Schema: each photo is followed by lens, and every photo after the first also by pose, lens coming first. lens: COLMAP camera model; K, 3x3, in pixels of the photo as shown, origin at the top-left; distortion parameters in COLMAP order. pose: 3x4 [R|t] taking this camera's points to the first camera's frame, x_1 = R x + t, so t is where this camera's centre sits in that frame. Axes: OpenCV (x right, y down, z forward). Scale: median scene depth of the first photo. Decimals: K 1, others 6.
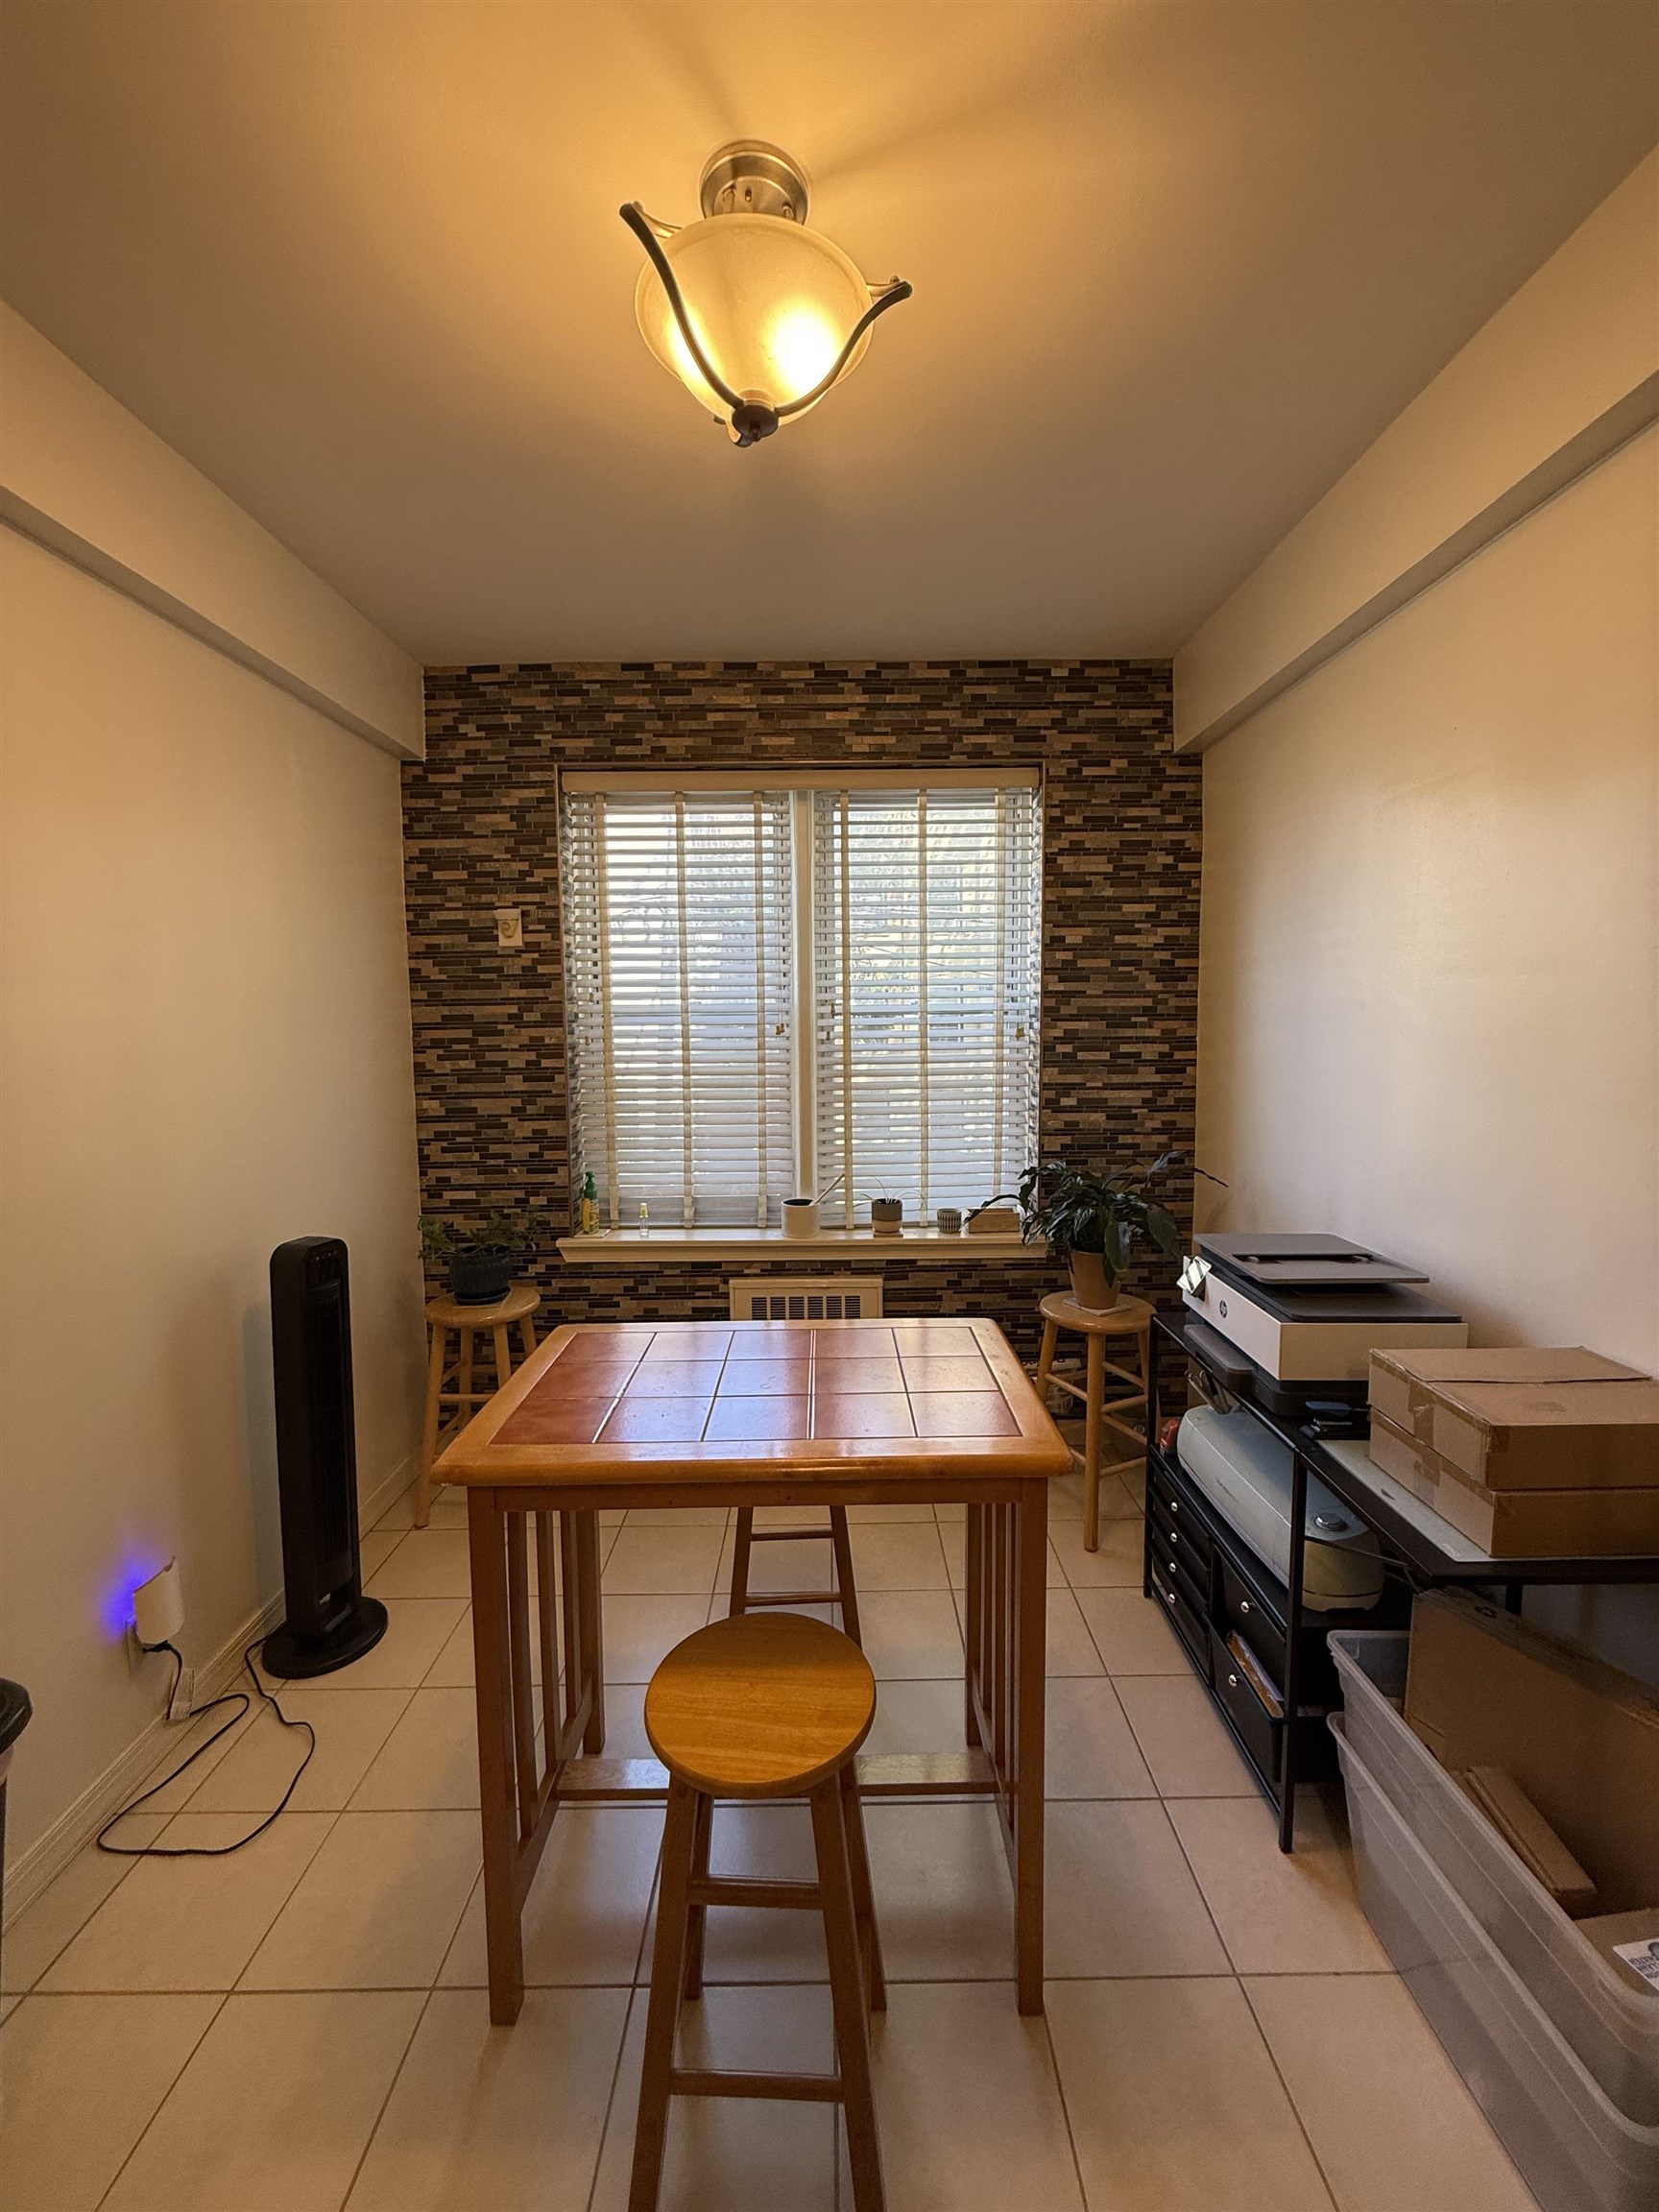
lens RADIAL K [[866.7, 0, 834.0], [0, 866.7, 1095.3], [0, 0, 1]] dist [-0.010043, -0.000127]
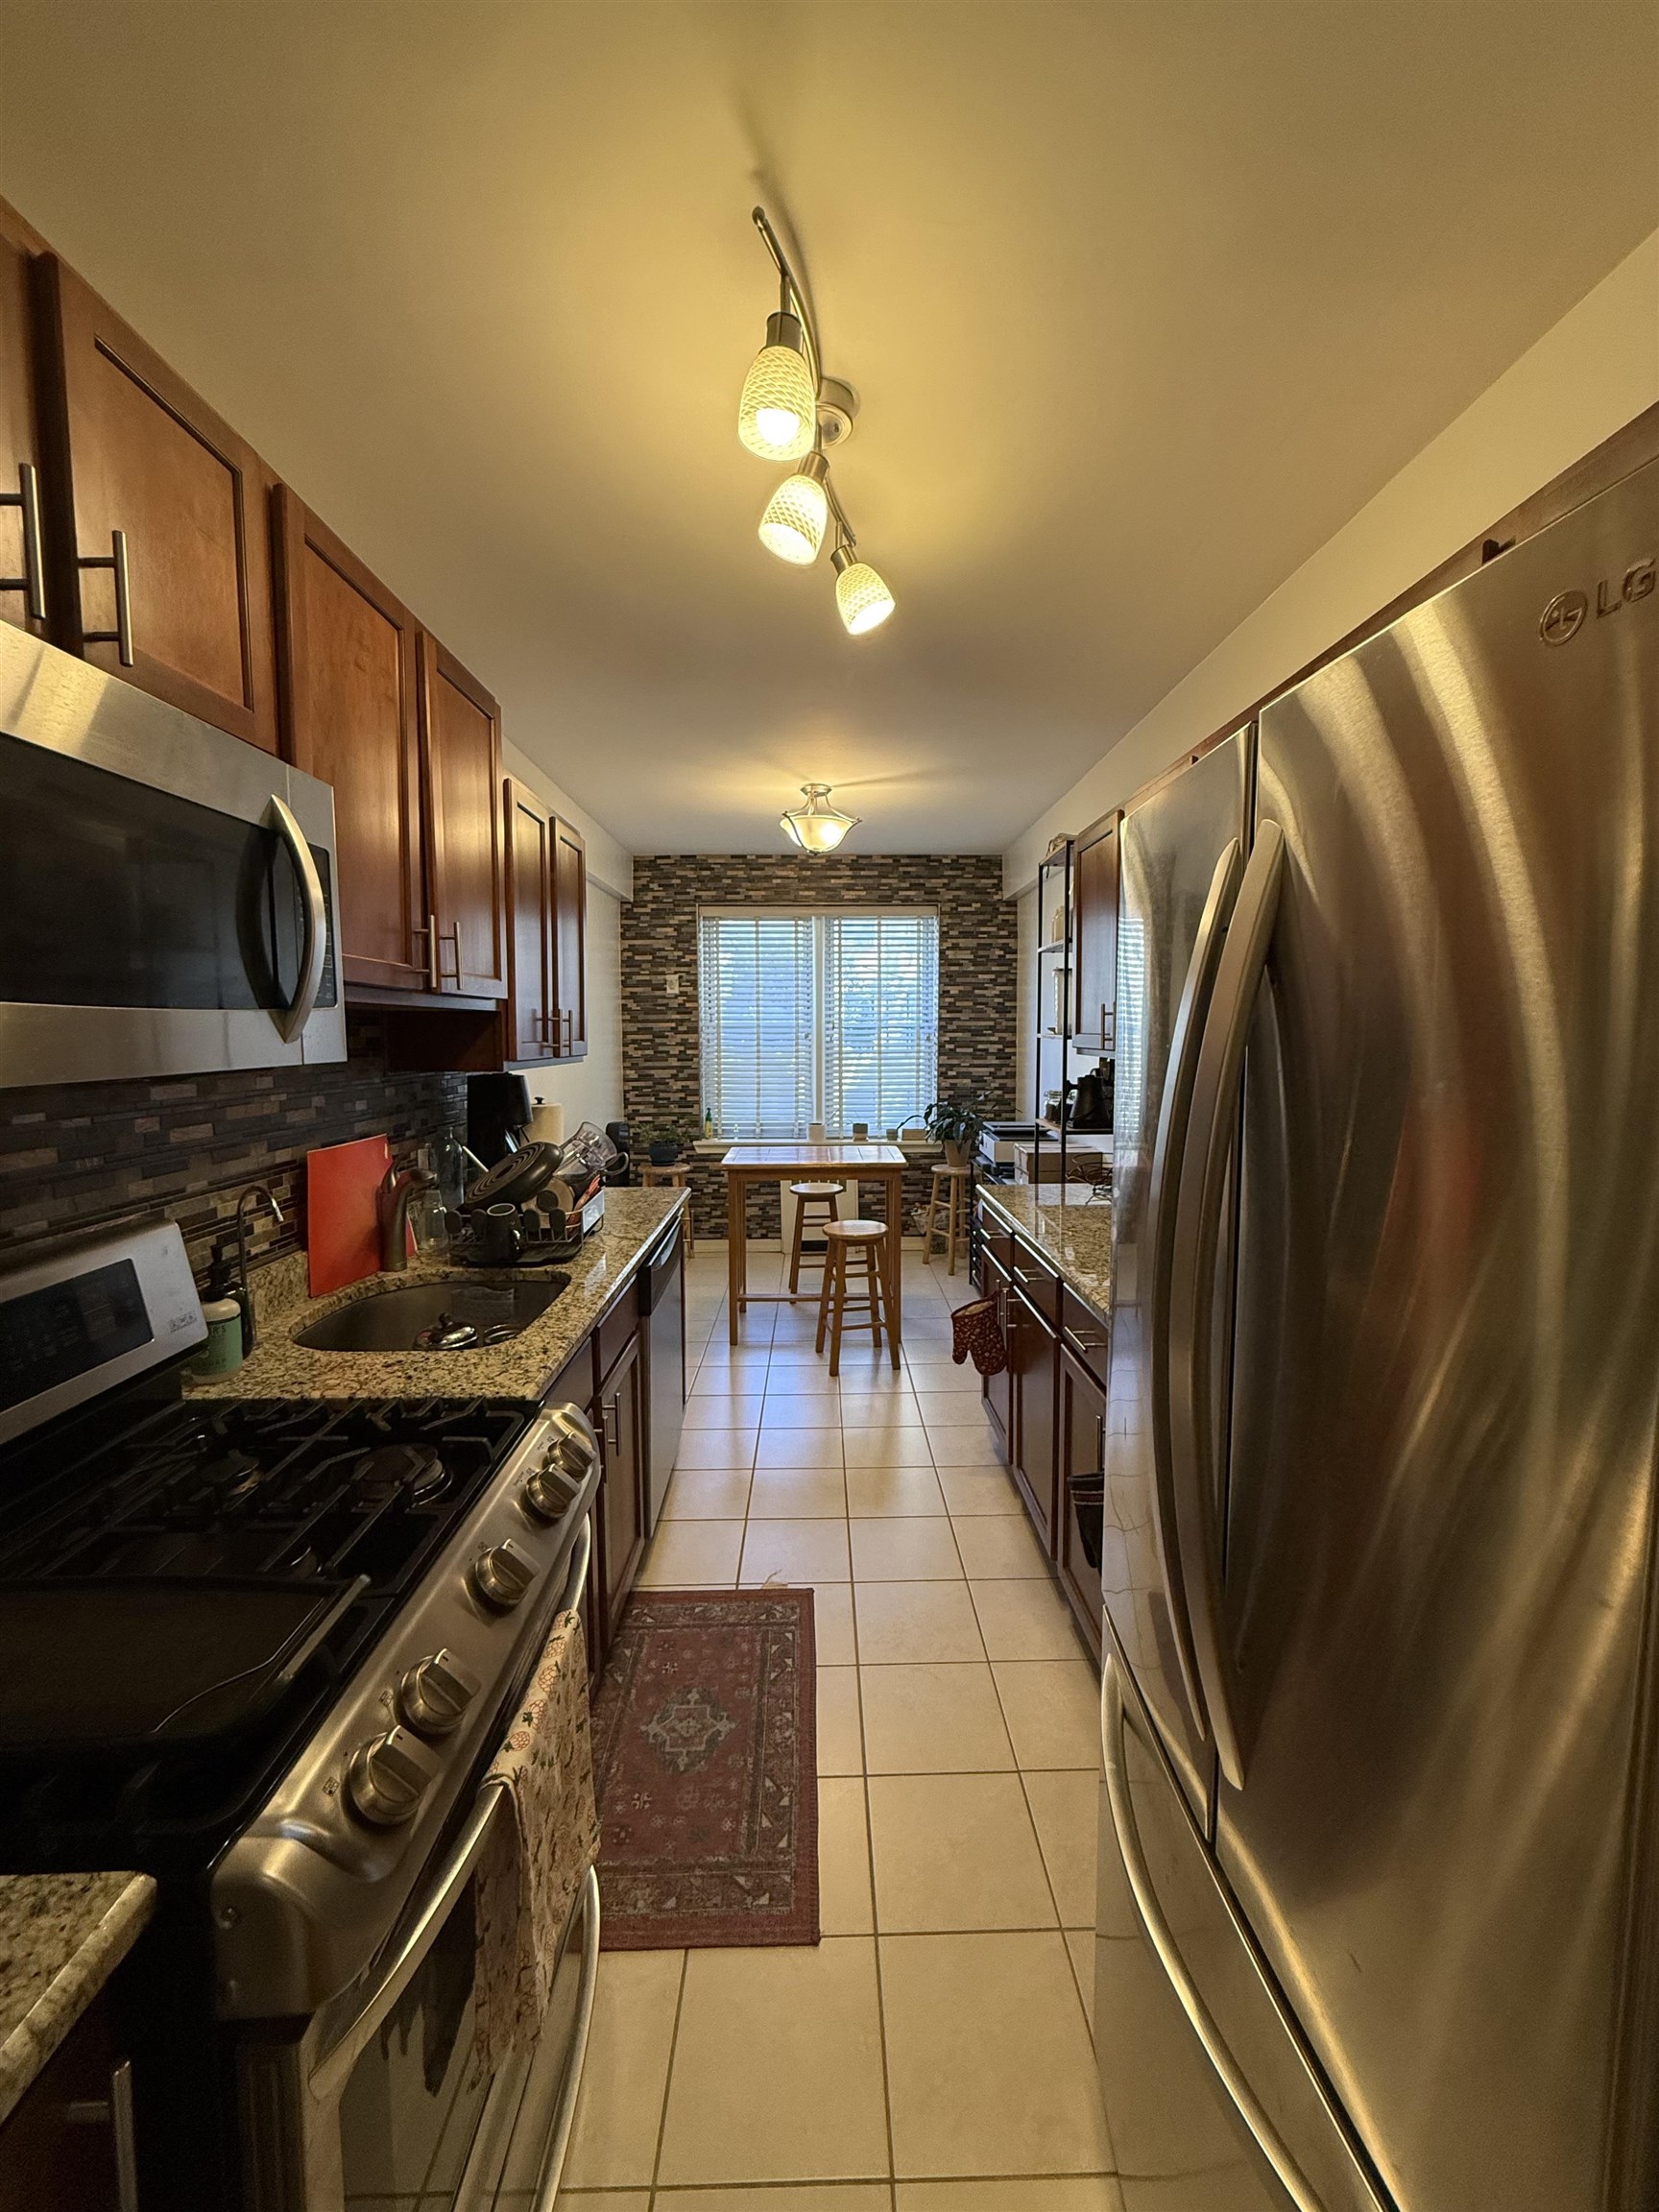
lens RADIAL K [[866.7, 0, 823.5], [0, 866.7, 1102.1], [0, 0, 1]] dist [-0.010043, -0.000127]
pose [[0.999965, 0.007316, -0.004169, -0.015047], [-0.007327, 0.999970, -0.002552, 0.081721], [0.004150, 0.002582, 0.999988, -1.001365]]
